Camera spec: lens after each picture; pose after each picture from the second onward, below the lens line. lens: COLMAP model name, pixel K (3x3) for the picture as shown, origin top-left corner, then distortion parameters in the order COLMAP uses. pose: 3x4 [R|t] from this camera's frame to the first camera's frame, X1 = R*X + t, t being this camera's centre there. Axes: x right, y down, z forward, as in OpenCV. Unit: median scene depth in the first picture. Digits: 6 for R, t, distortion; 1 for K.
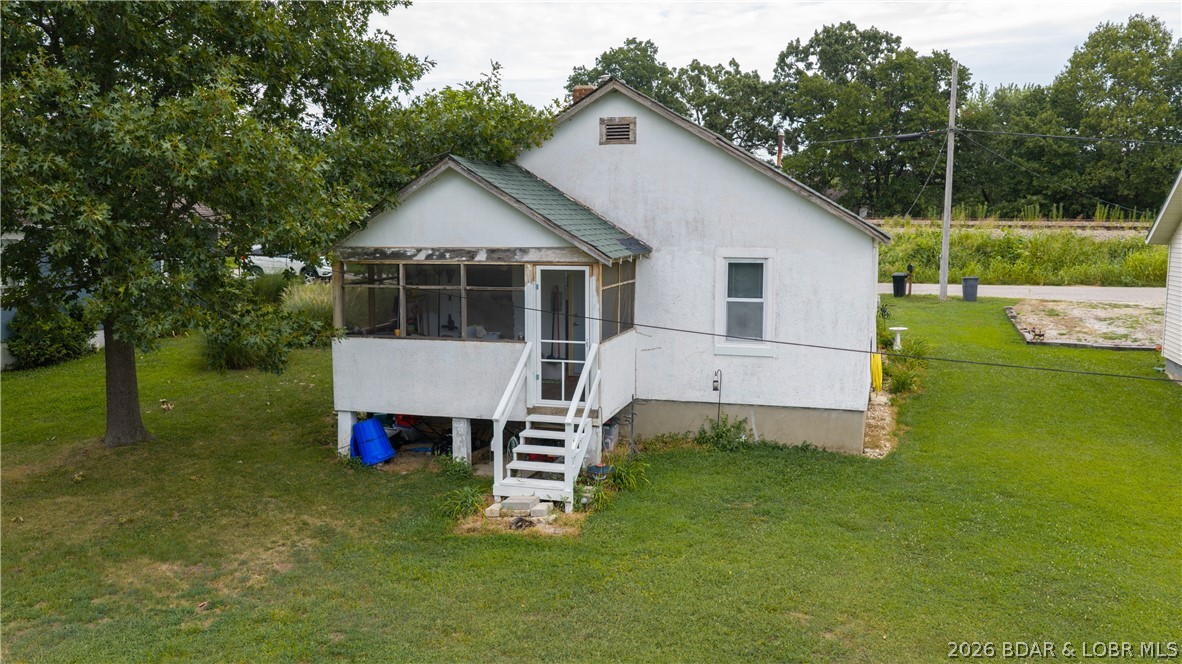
lens RADIAL K [[977.9, 0, 594.6], [0, 977.9, 330.3], [0, 0, 1]] dist [0.017330, -0.045754]
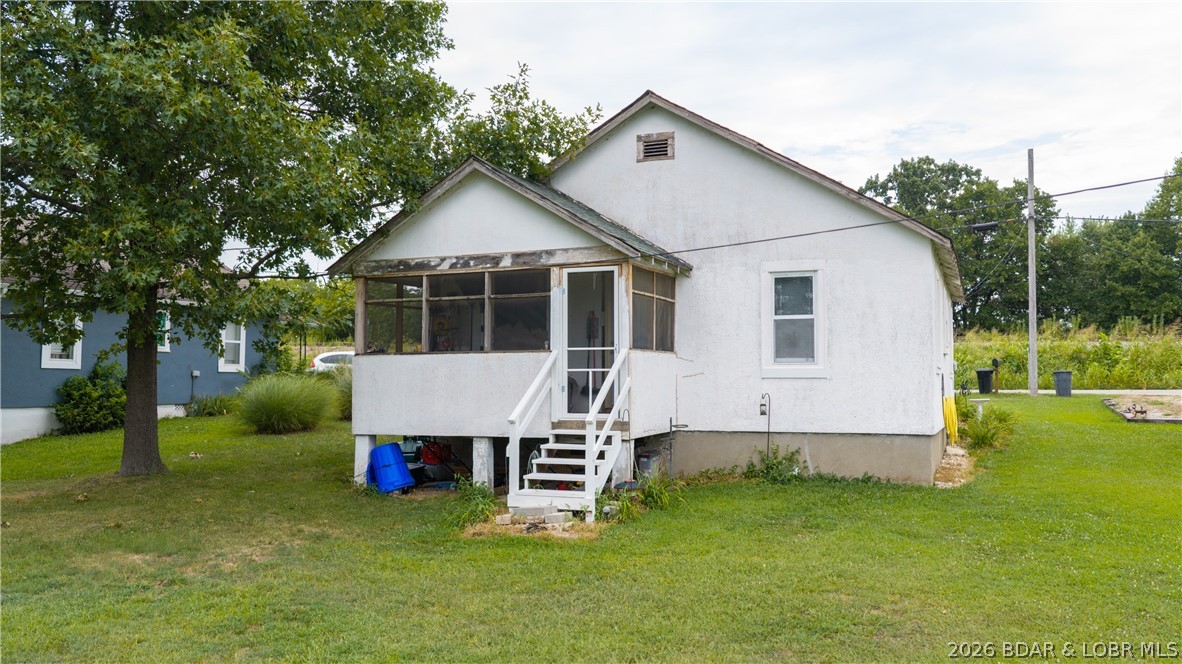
lens RADIAL K [[977.9, 0, 594.6], [0, 977.9, 330.3], [0, 0, 1]] dist [0.017330, -0.045754]
pose [[0.996059, -0.006635, -0.088441, 0.049419], [-0.007814, 0.986755, -0.162032, 0.133848], [0.088345, 0.162085, 0.982814, 0.083610]]
